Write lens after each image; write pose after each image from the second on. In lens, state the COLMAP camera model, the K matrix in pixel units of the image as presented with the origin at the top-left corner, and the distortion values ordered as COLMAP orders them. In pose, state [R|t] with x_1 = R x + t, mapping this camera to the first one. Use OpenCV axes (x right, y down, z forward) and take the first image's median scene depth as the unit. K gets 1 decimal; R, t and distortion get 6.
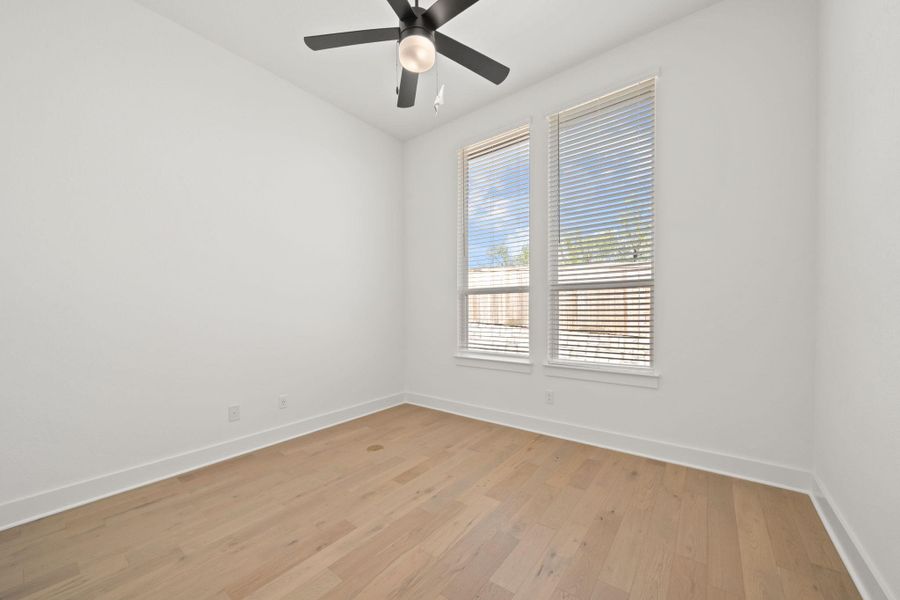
lens RADIAL K [[329.5, 0, 450.7], [0, 329.5, 304.6], [0, 0, 1]] dist [-0.000949, -0.000371]
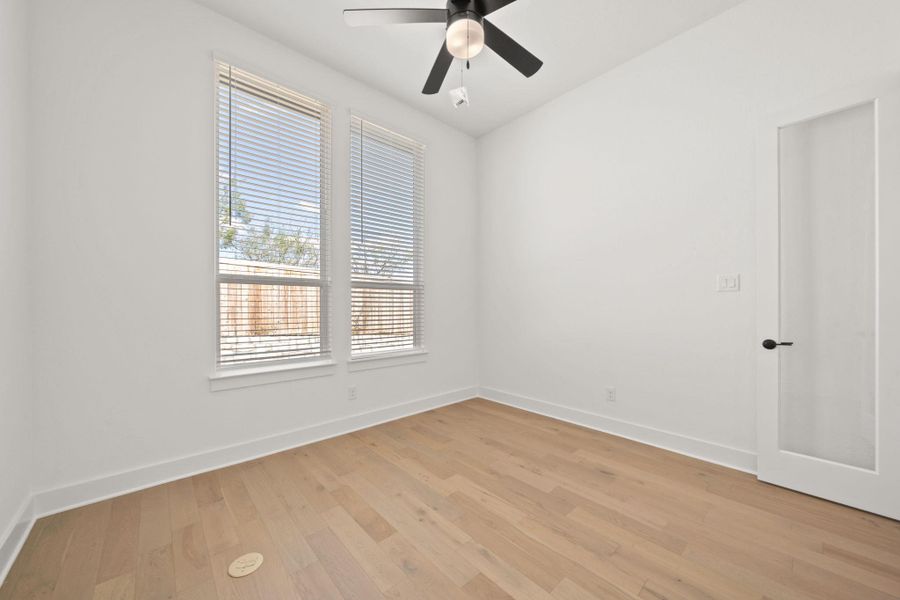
lens RADIAL K [[329.5, 0, 440.0], [0, 329.5, 299.1], [0, 0, 1]] dist [-0.000949, -0.000371]
pose [[0.189274, 0.030510, 0.981450, -0.706993], [-0.015563, 0.999485, -0.028069, 0.020781], [-0.981801, -0.009962, 0.189651, 0.603754]]
